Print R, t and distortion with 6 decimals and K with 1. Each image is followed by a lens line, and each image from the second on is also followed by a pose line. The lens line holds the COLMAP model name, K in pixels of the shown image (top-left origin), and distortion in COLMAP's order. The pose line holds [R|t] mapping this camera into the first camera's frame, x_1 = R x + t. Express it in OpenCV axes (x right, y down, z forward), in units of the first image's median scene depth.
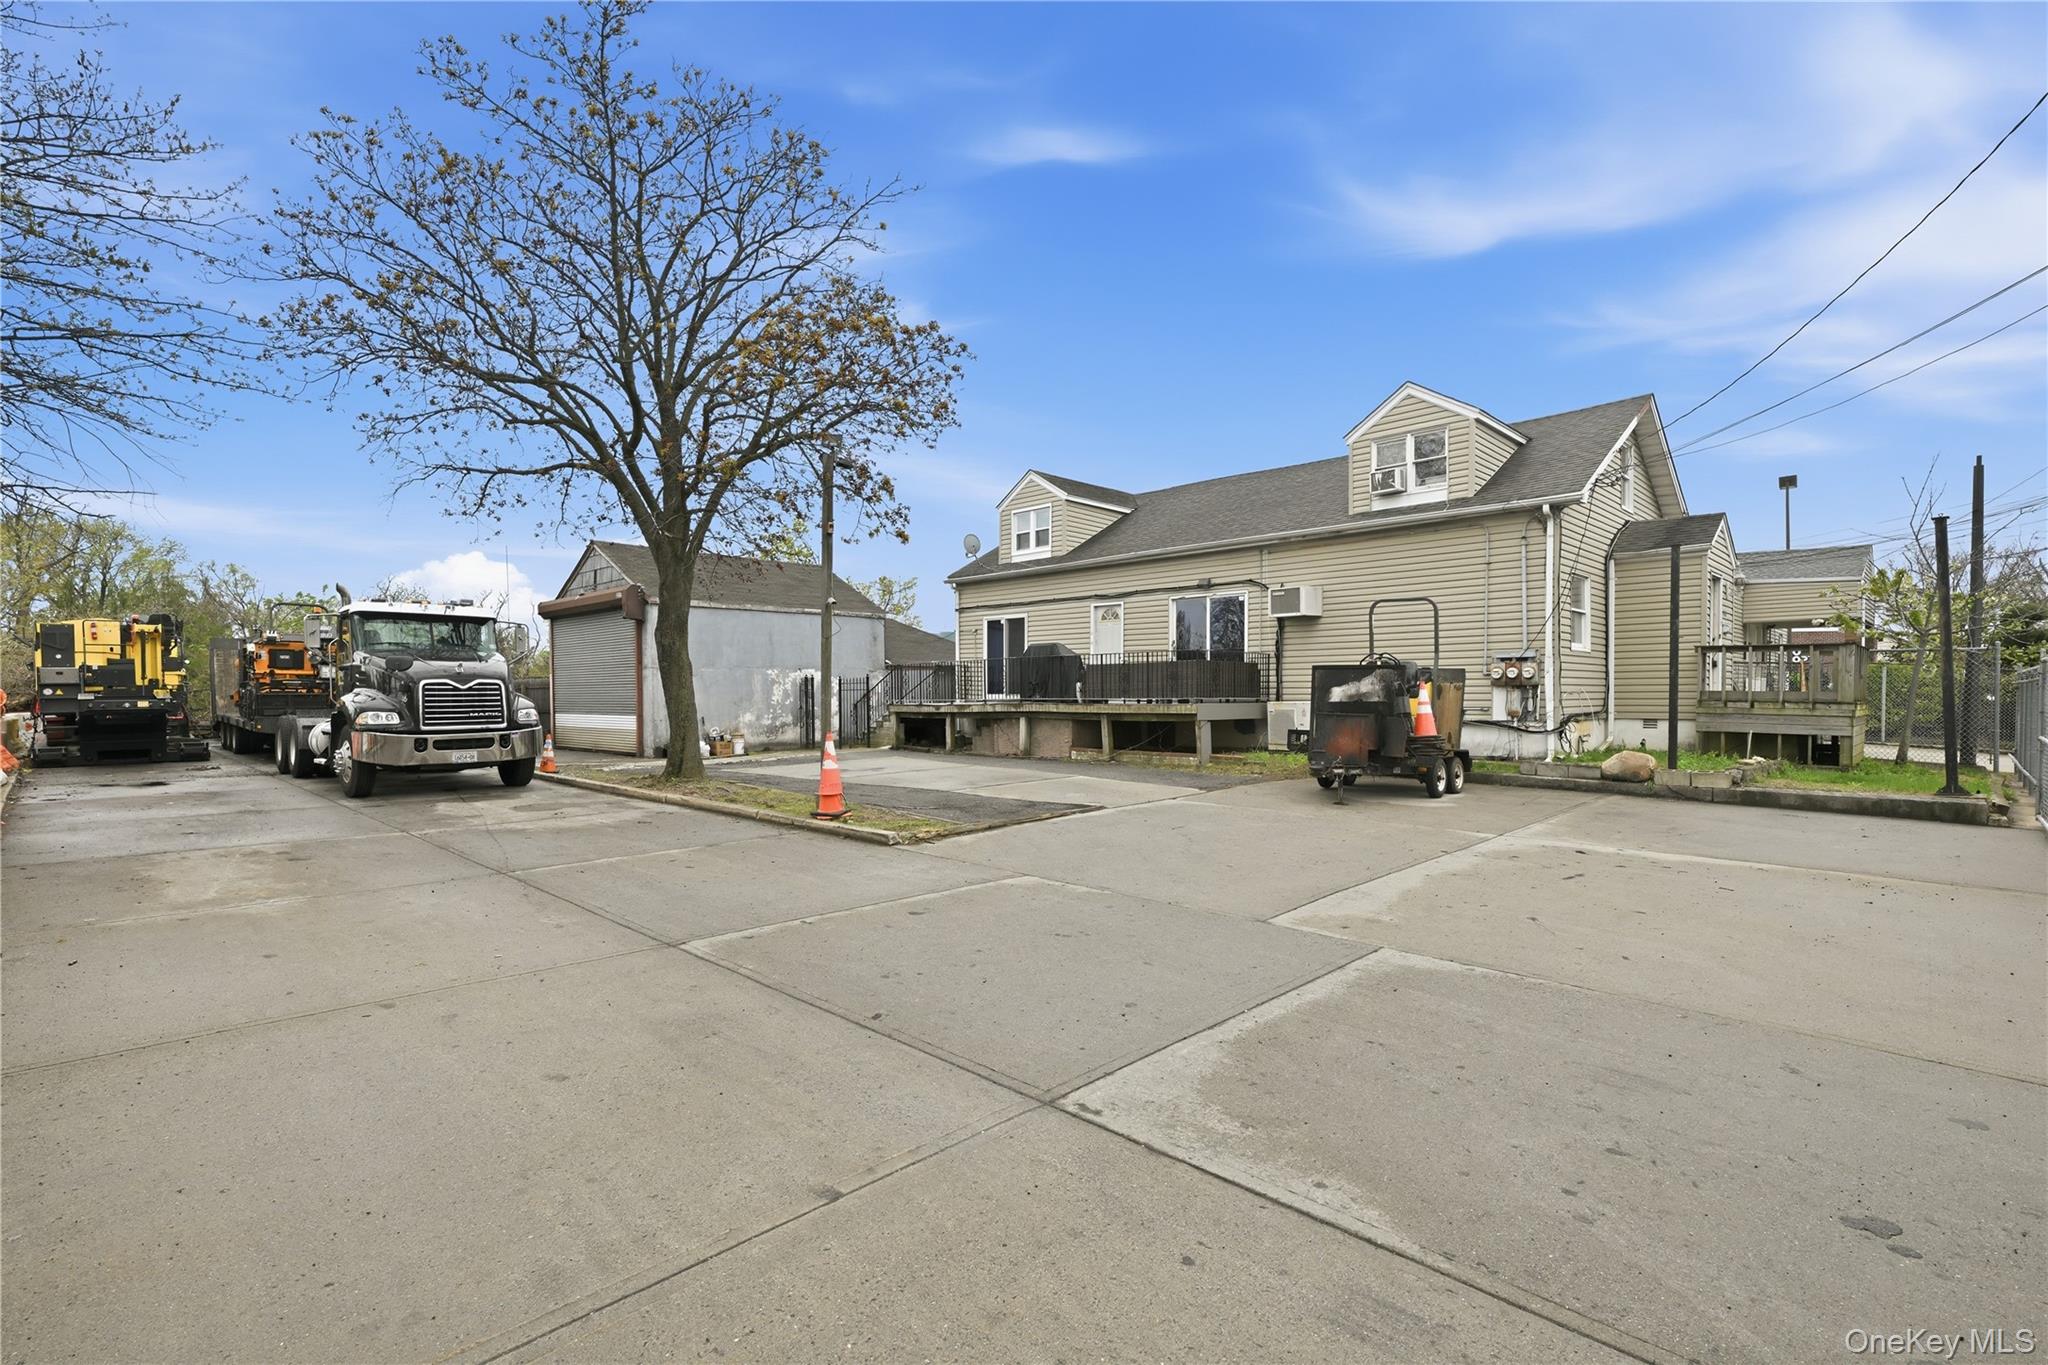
lens RADIAL K [[939.9, 0, 1014.1], [0, 939.9, 692.8], [0, 0, 1]] dist [0.002877, 0.000302]
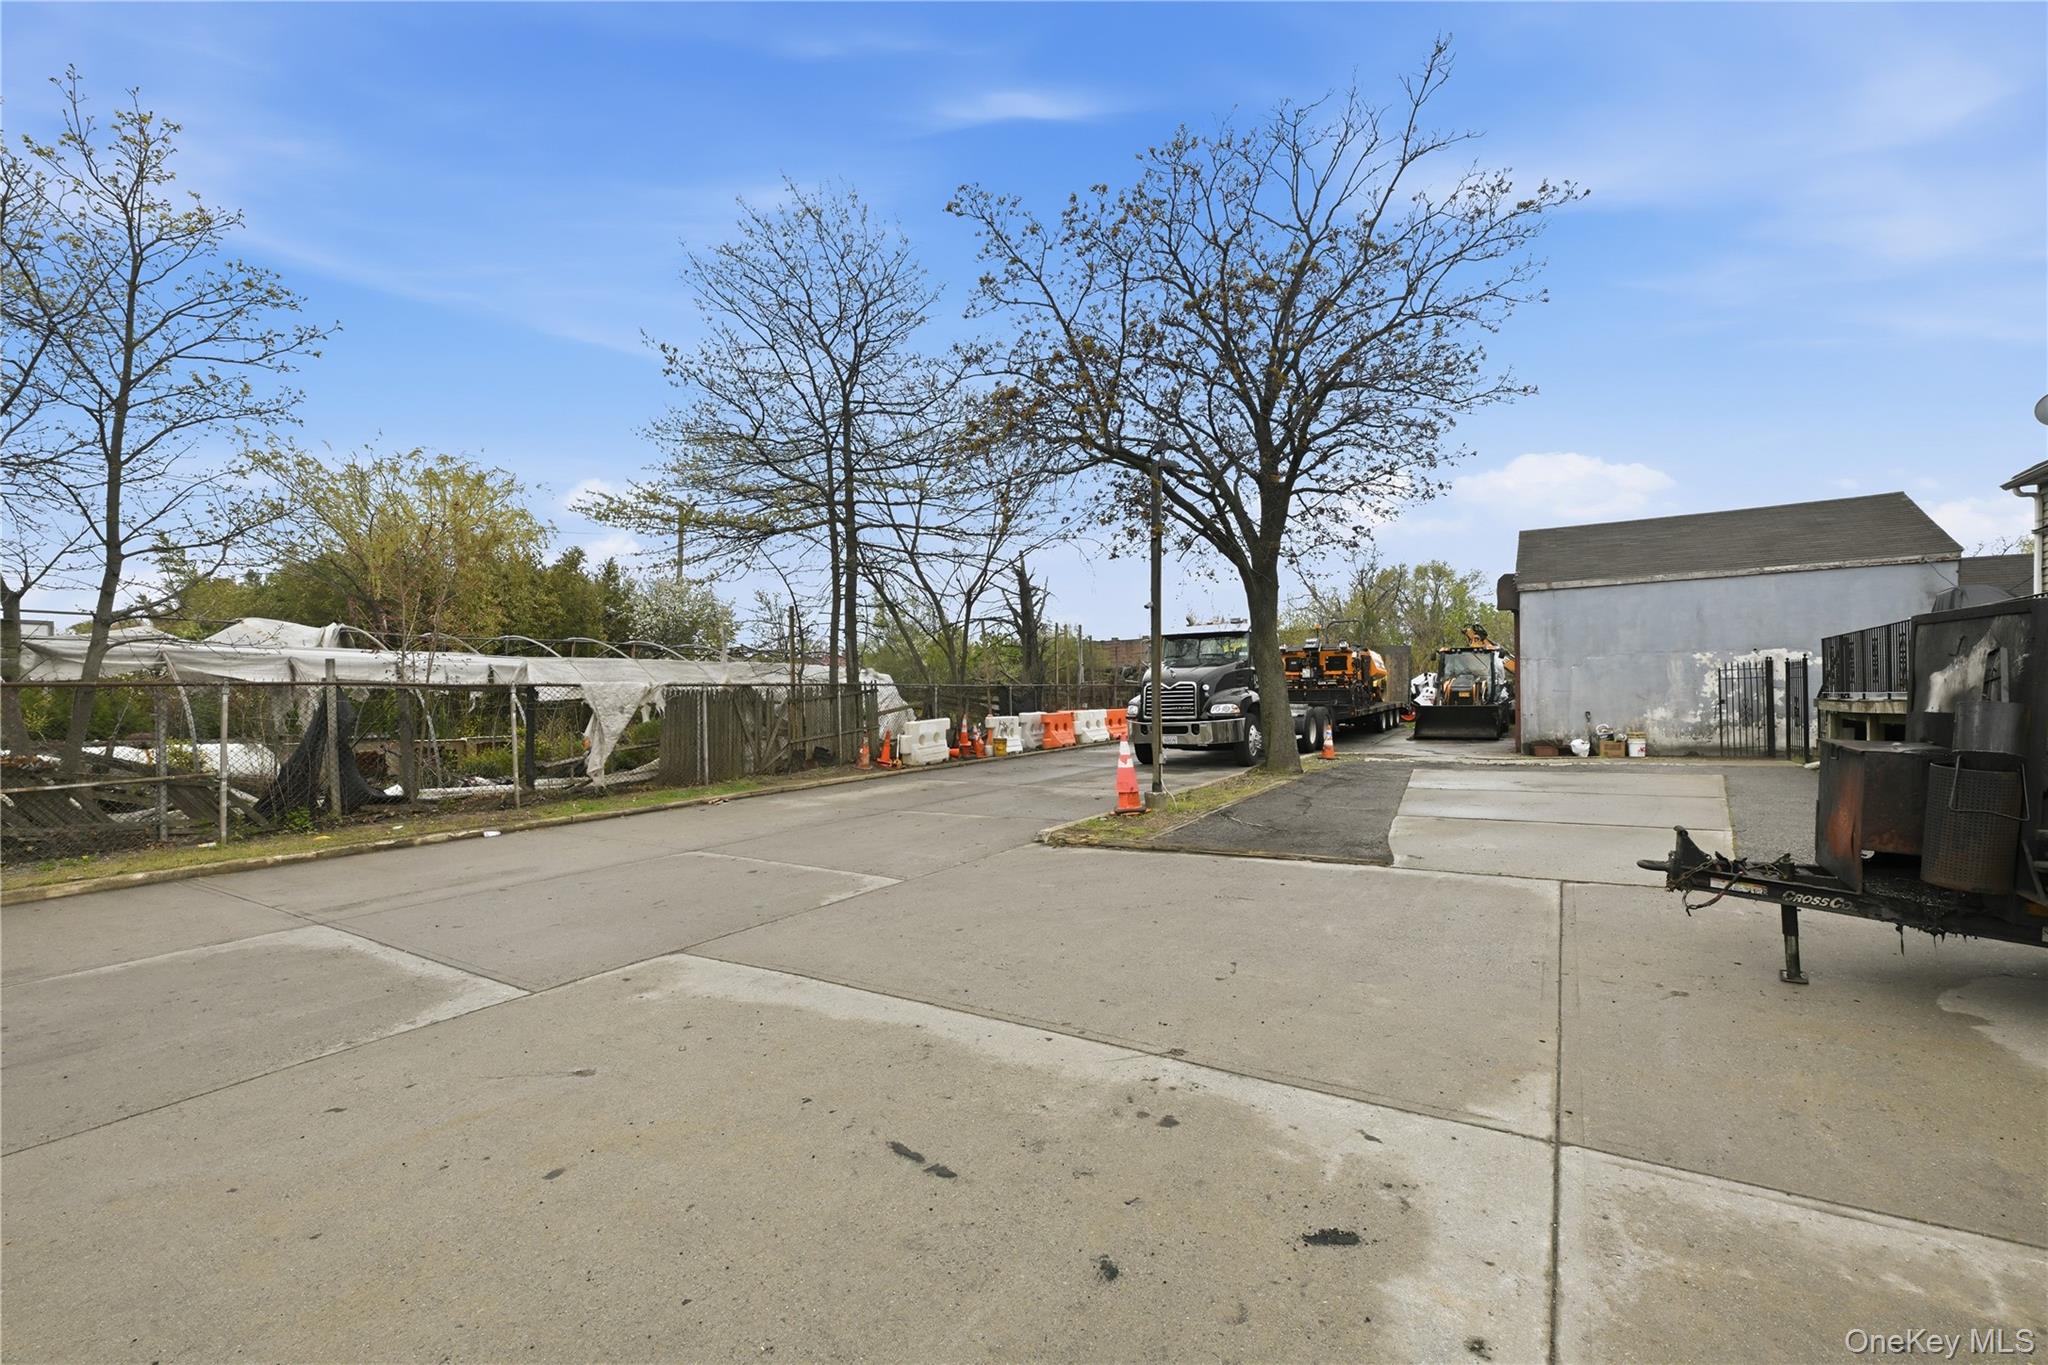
lens RADIAL K [[826.1, 0, 1016.8], [0, 826.1, 688.5], [0, 0, 1]] dist [-0.000450, -0.000240]
pose [[0.219789, -0.008052, -0.975514, 0.310516], [0.017936, 0.999830, -0.004212, -0.002554], [0.975383, -0.016571, 0.219896, 0.313195]]
